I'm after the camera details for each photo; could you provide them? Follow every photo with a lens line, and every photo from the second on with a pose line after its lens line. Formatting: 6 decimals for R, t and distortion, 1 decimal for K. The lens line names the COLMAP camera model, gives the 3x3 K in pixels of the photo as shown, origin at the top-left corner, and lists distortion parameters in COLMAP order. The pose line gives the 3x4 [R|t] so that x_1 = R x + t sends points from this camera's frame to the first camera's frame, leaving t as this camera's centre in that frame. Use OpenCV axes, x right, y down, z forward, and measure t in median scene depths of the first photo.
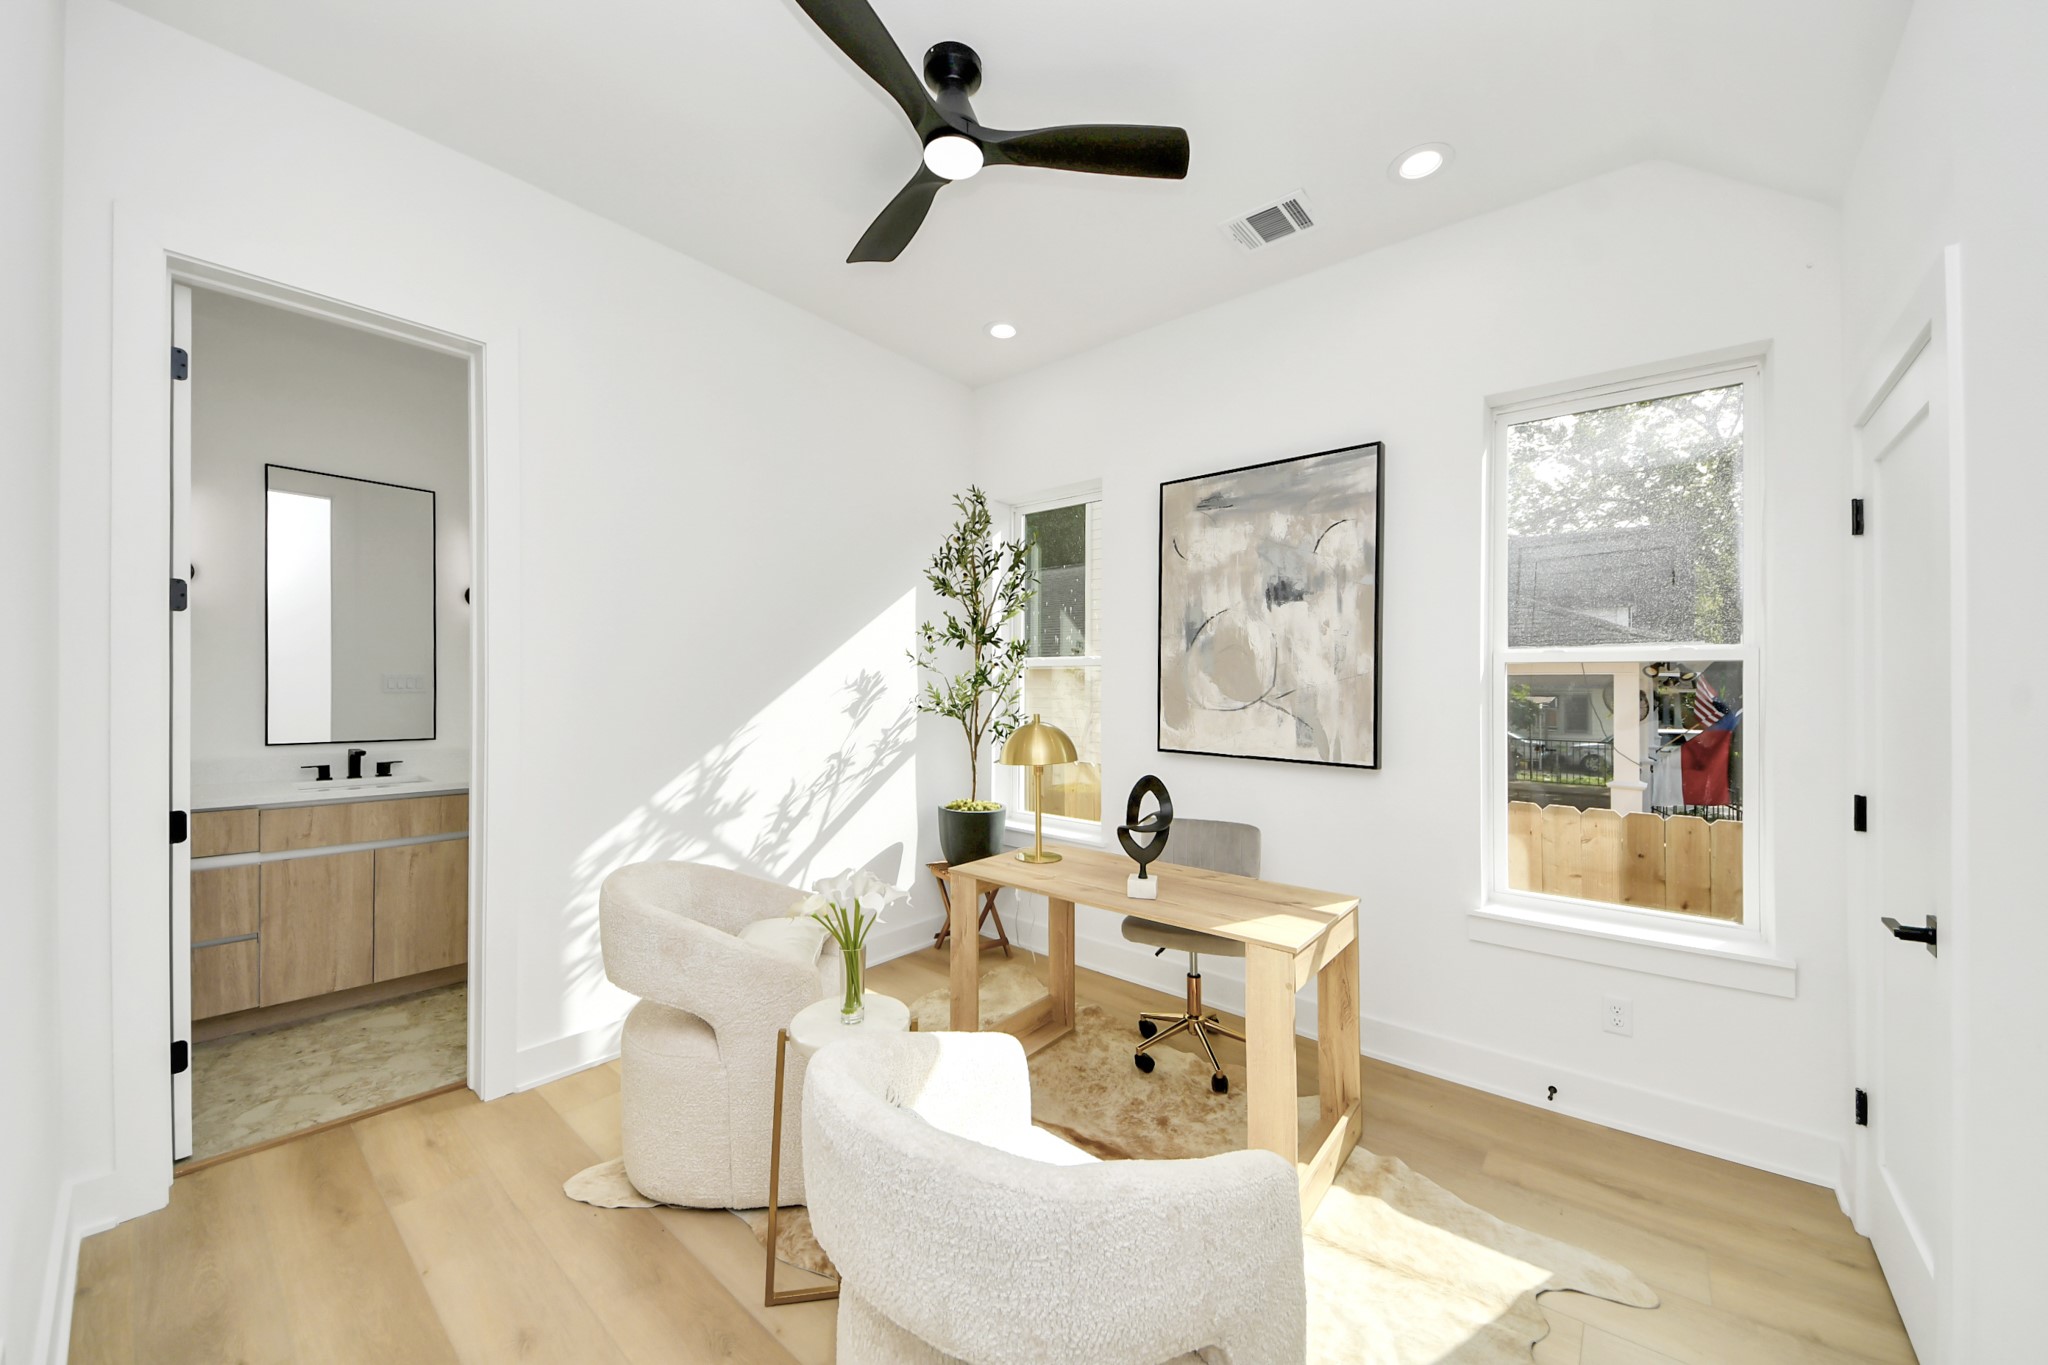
lens RADIAL K [[699.9, 0, 1024.0], [0, 699.9, 682.5], [0, 0, 1]] dist [-0.016127, -0.007566]
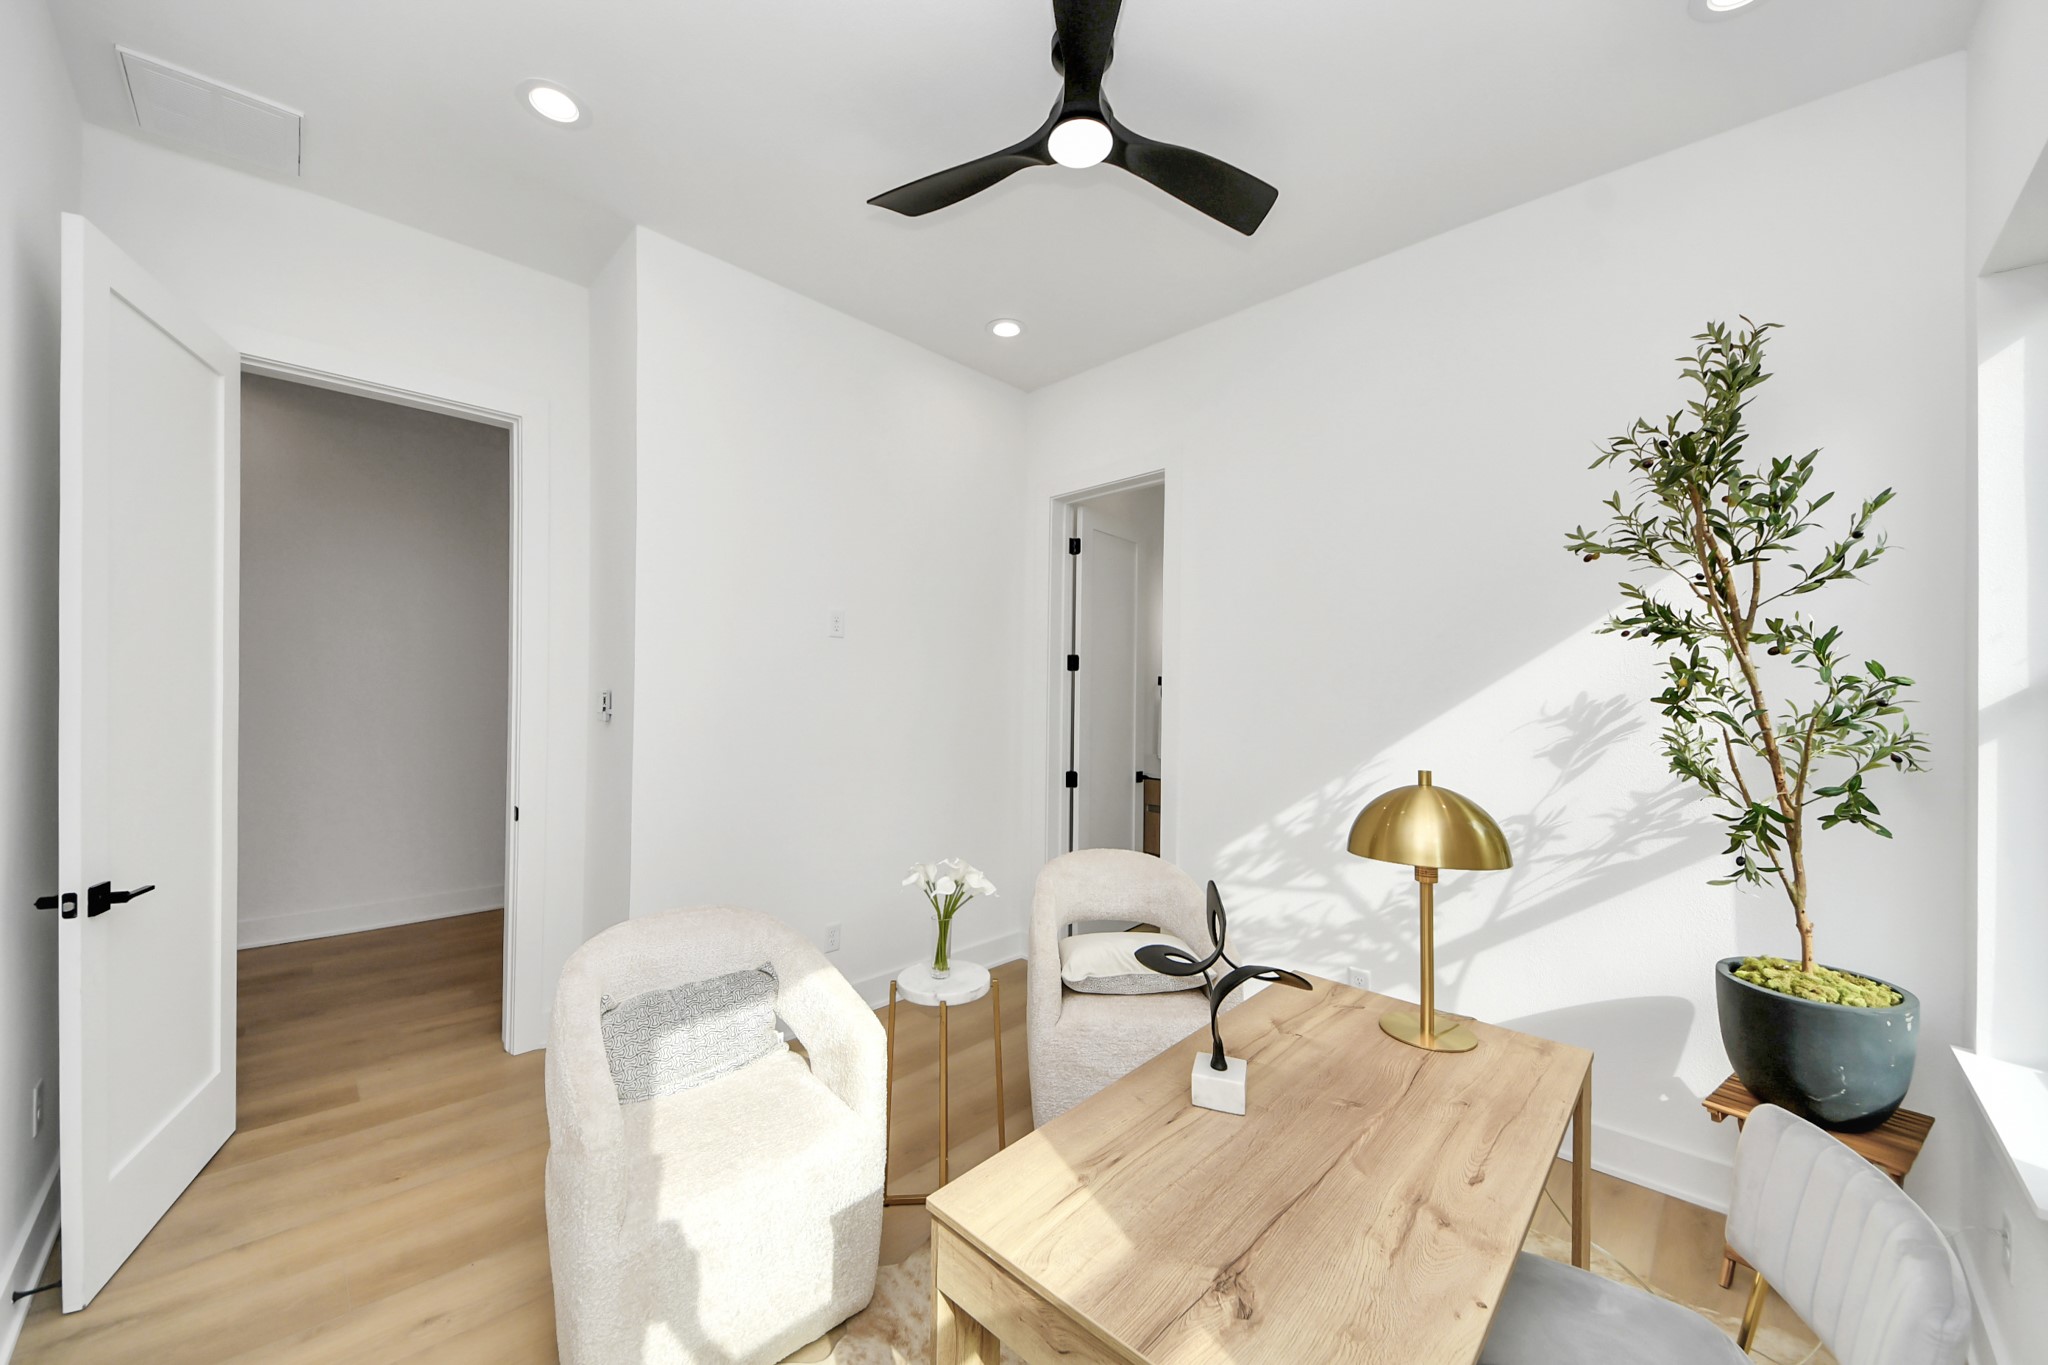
lens RADIAL K [[745.2, 0, 1029.6], [0, 745.2, 695.6], [0, 0, 1]] dist [-0.000359, -0.010681]
pose [[-0.109540, -0.009491, -0.993937, 0.637270], [-0.007511, 0.999934, -0.008720, -0.007434], [0.993954, 0.006510, -0.109604, 0.752357]]
